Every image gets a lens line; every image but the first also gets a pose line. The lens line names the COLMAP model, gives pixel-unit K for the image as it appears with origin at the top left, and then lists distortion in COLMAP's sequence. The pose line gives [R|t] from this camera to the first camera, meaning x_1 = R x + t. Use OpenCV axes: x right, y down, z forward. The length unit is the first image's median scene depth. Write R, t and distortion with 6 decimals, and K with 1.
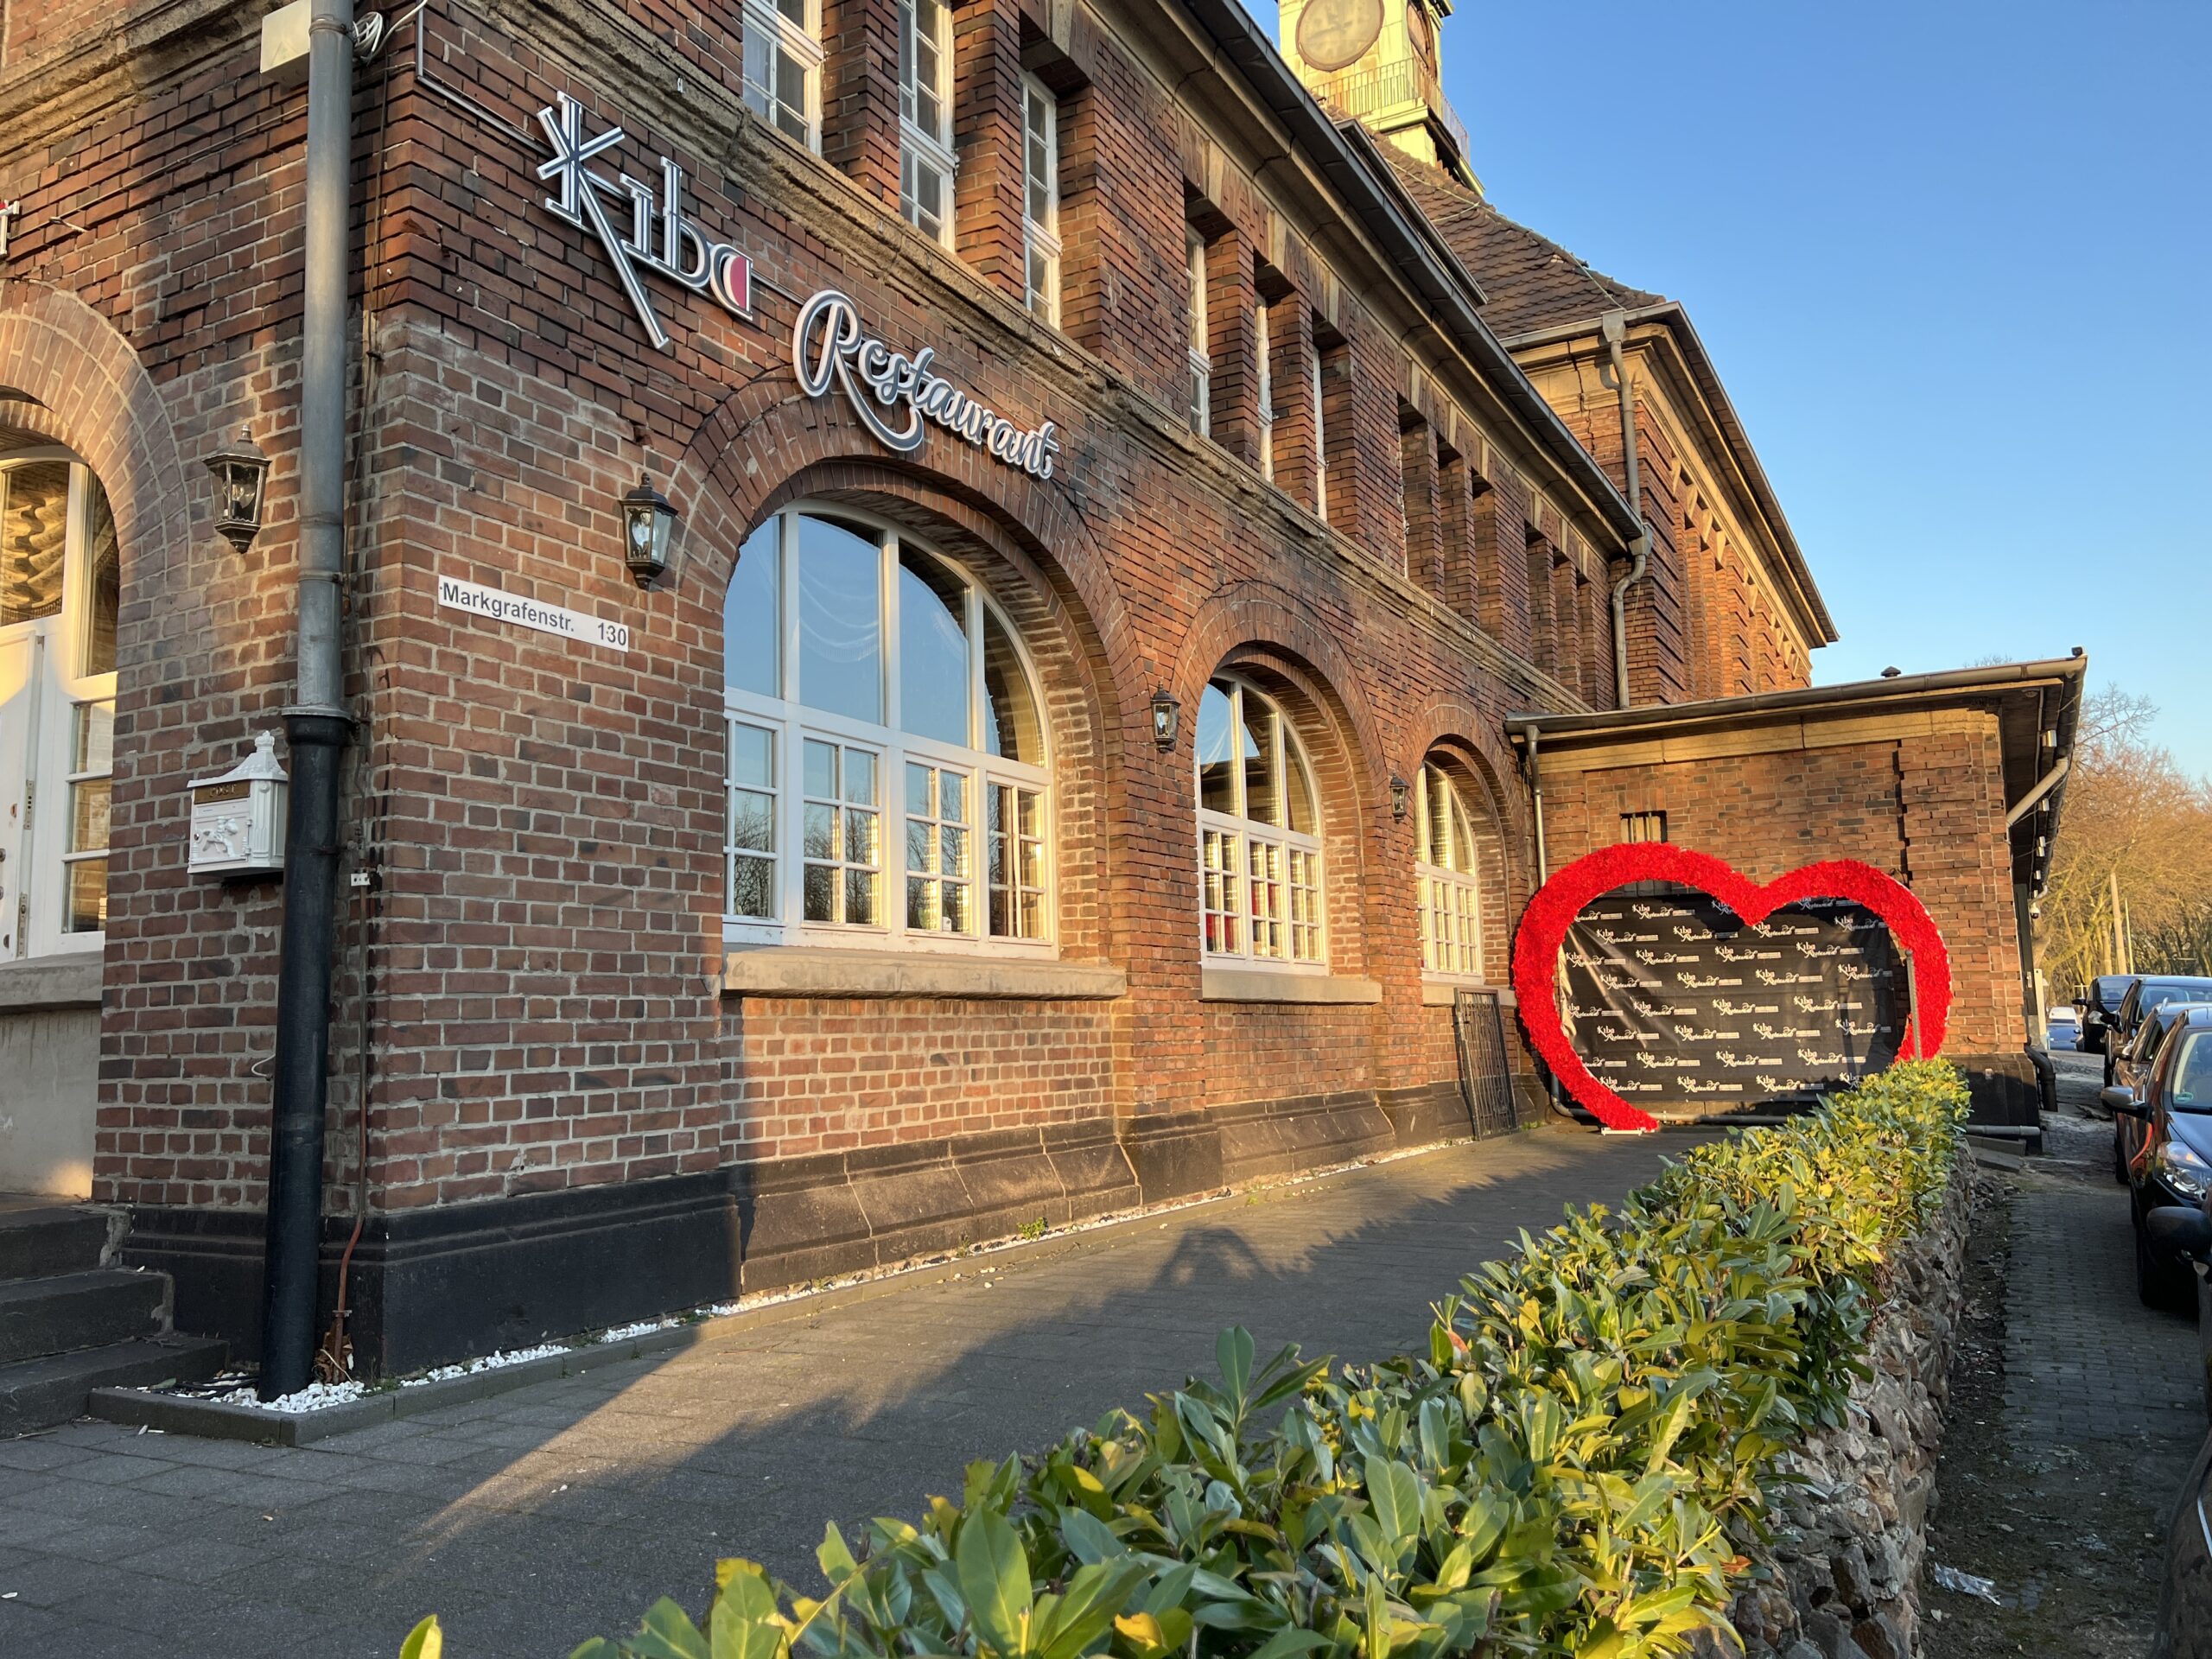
lens RADIAL K [[1652.8, 0, 1104.8], [0, 1652.8, 828.3], [0, 0, 1]] dist [0.064459, -0.058163]
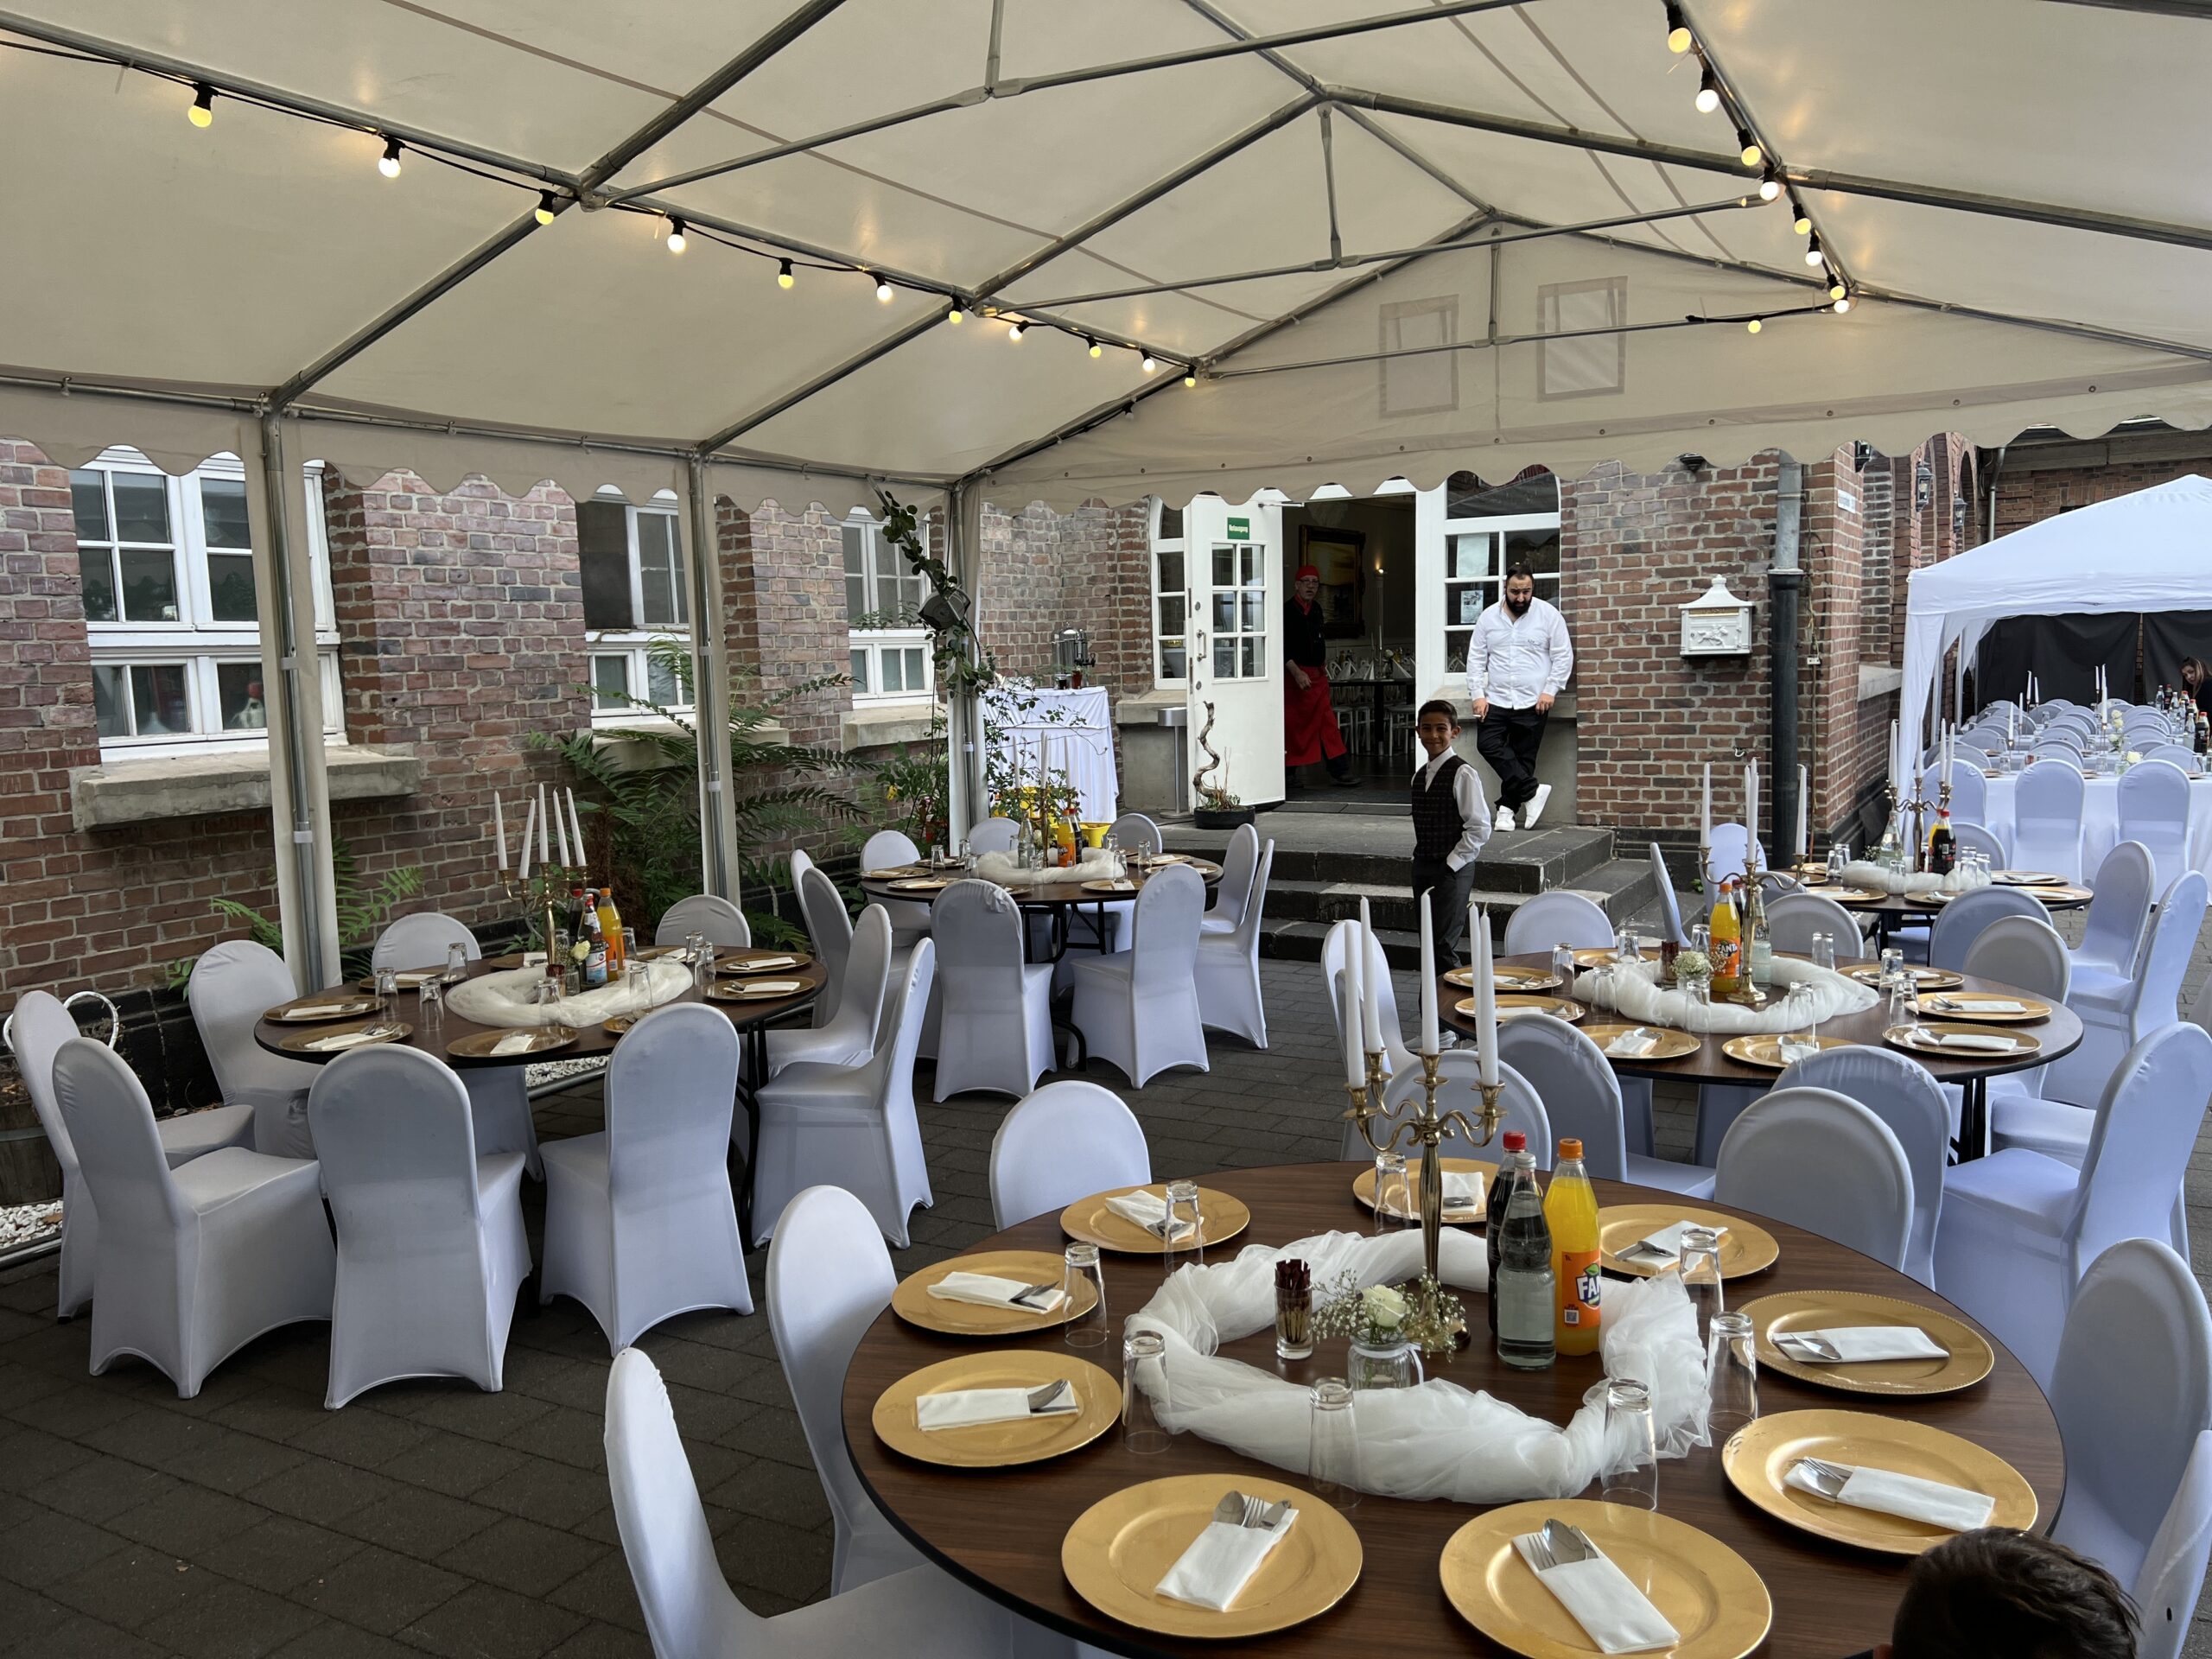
lens RADIAL K [[1652.8, 0, 1104.4], [0, 1652.8, 831.0], [0, 0, 1]] dist [0.064459, -0.058163]
pose [[0.999528, -0.001786, -0.030681, -1.091178], [0.008825, 0.972946, 0.230866, -0.207376], [0.029439, -0.231027, 0.972502, -0.836873]]
